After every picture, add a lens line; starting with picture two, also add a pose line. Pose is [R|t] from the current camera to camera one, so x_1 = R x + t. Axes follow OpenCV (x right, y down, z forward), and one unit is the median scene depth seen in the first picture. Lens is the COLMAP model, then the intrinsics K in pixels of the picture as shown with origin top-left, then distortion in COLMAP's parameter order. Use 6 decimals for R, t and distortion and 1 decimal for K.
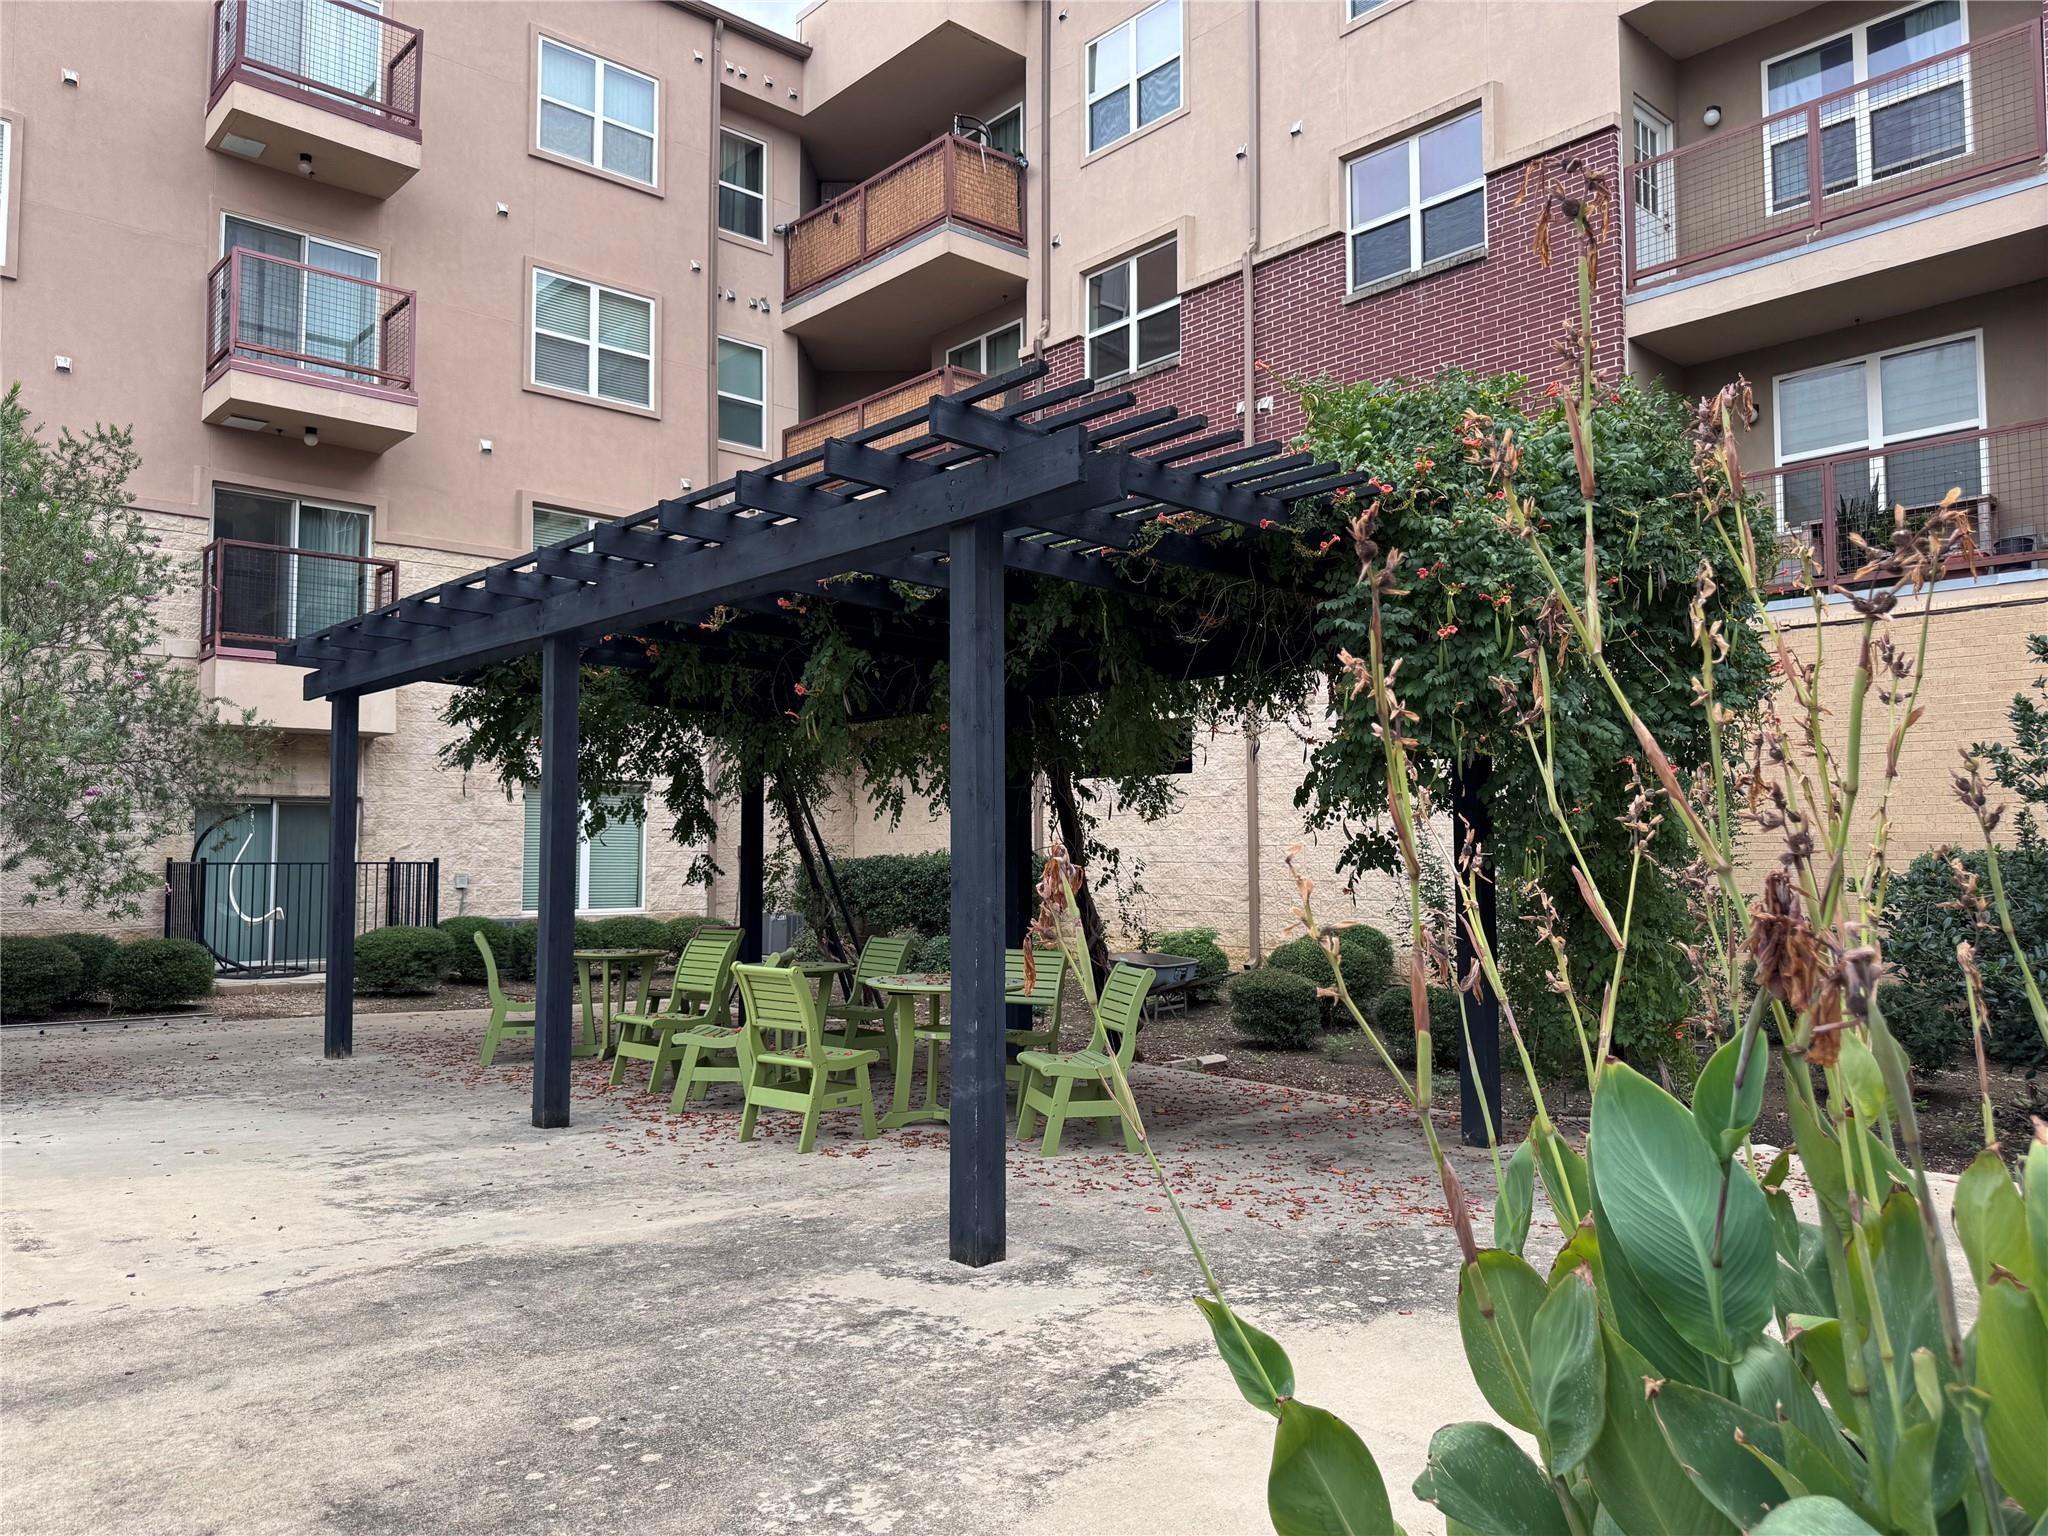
lens RADIAL K [[1445.1, 0, 1038.7], [0, 1445.1, 764.1], [0, 0, 1]] dist [0.026523, -0.027350]
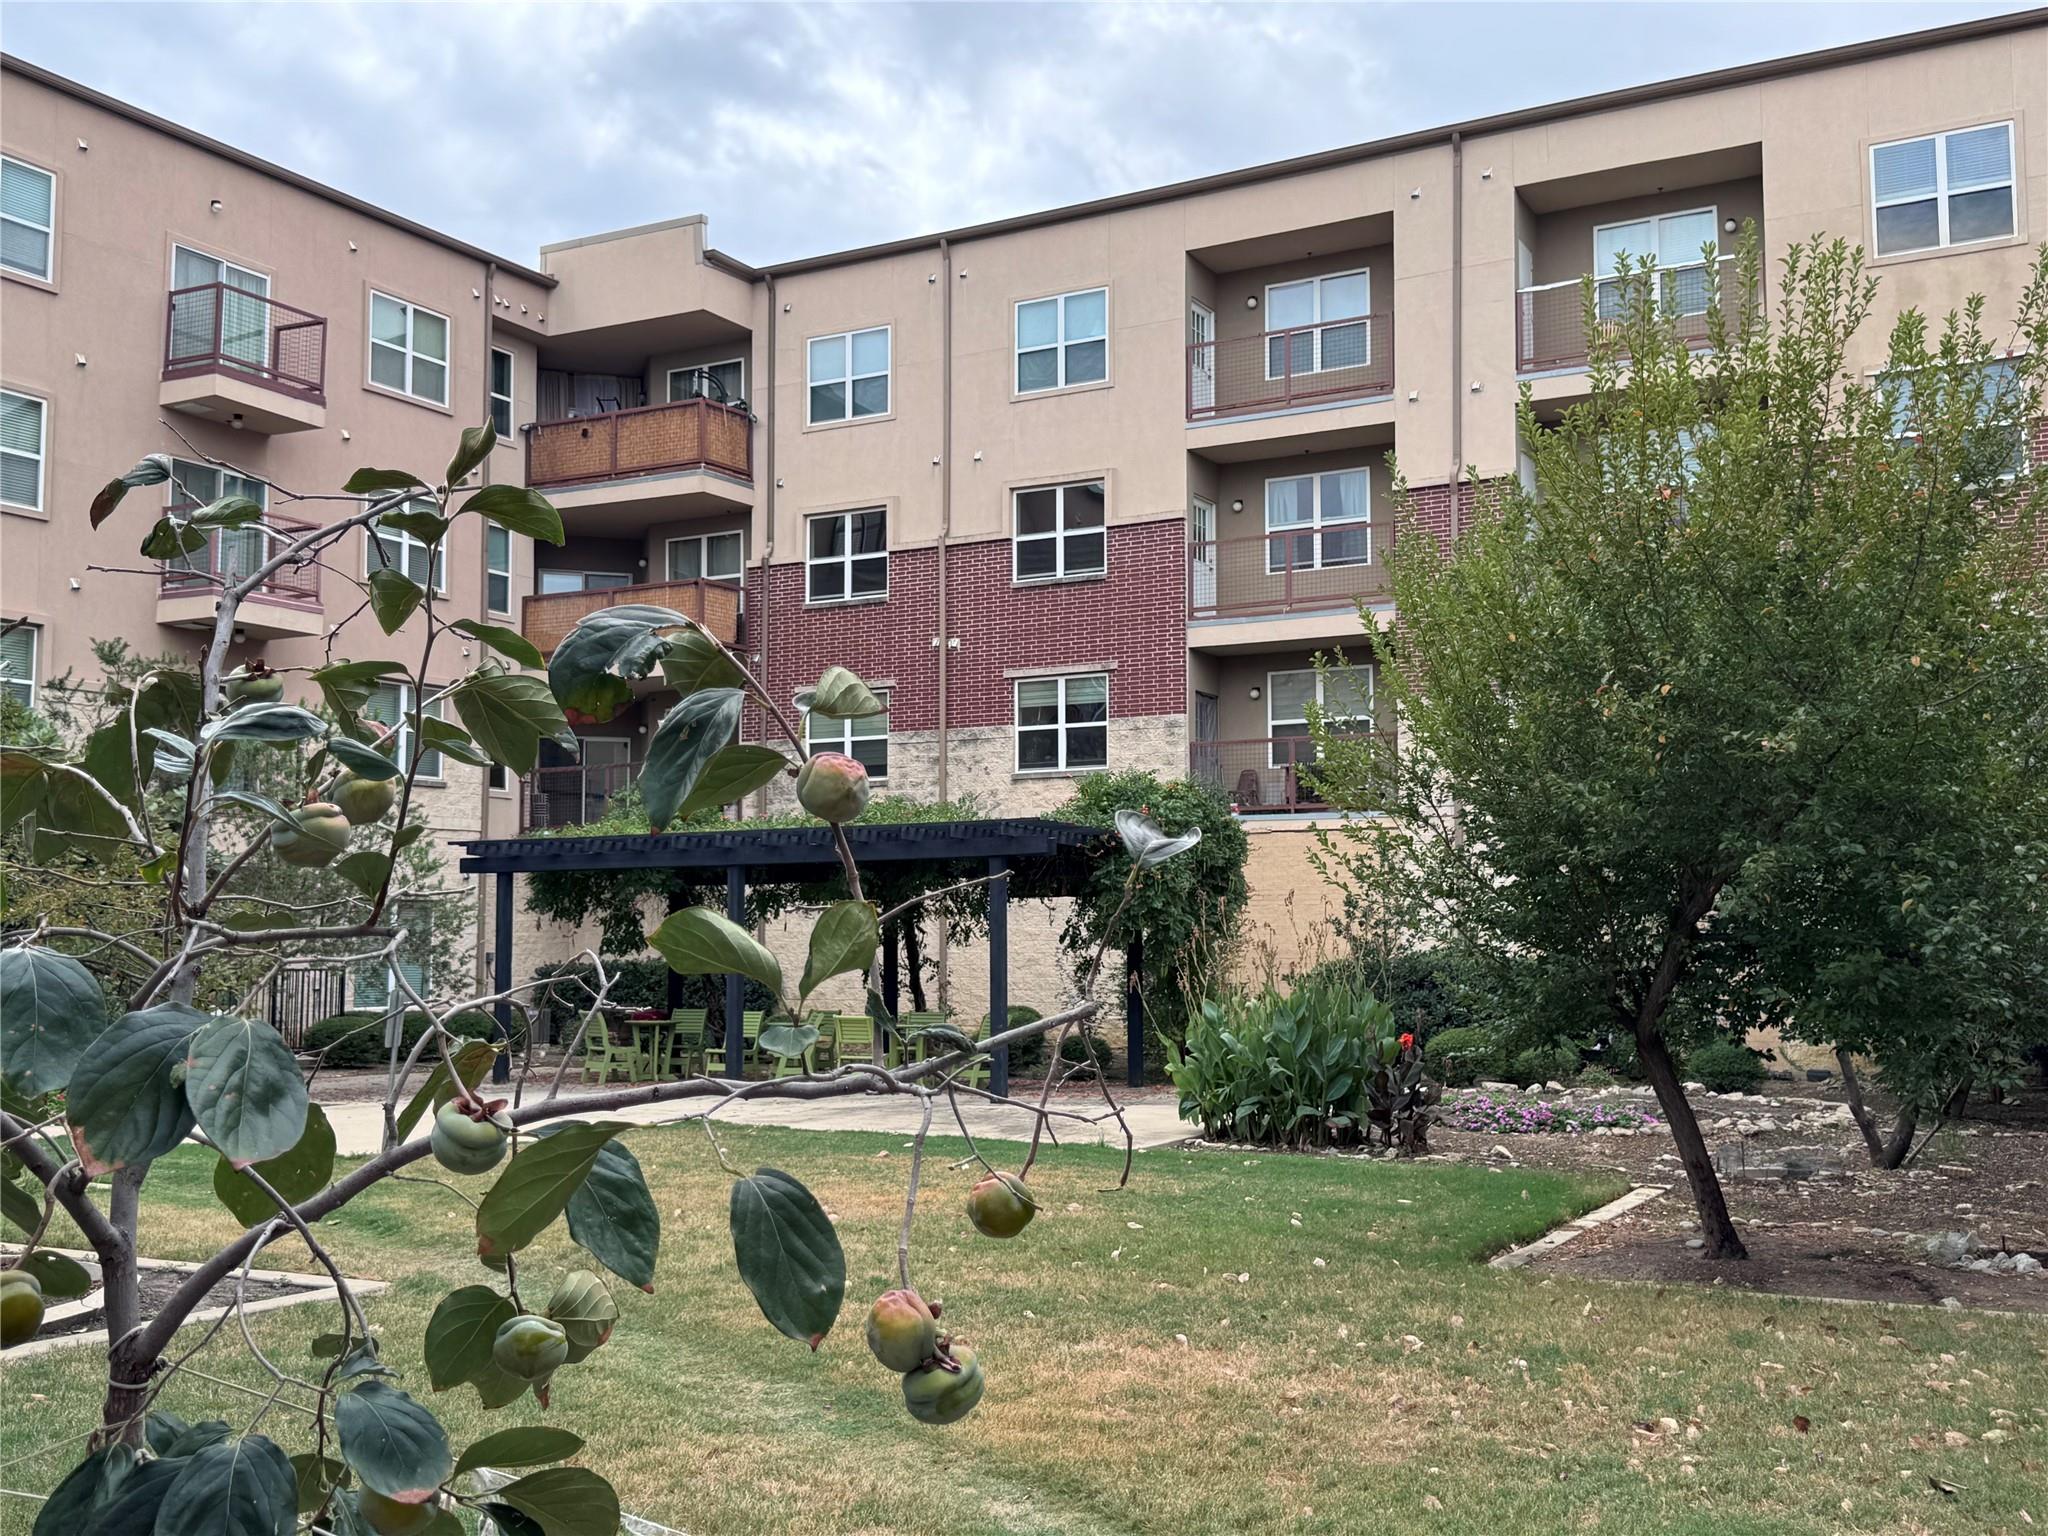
lens RADIAL K [[2086.1, 0, 1024.0], [0, 2086.1, 768.0], [0, 0, 1]] dist [0.179180, -0.002475]
pose [[0.945733, 0.024324, 0.324034, -0.407105], [-0.019321, 0.999639, -0.018647, -0.079202], [-0.324371, 0.011374, 0.945862, -0.897587]]
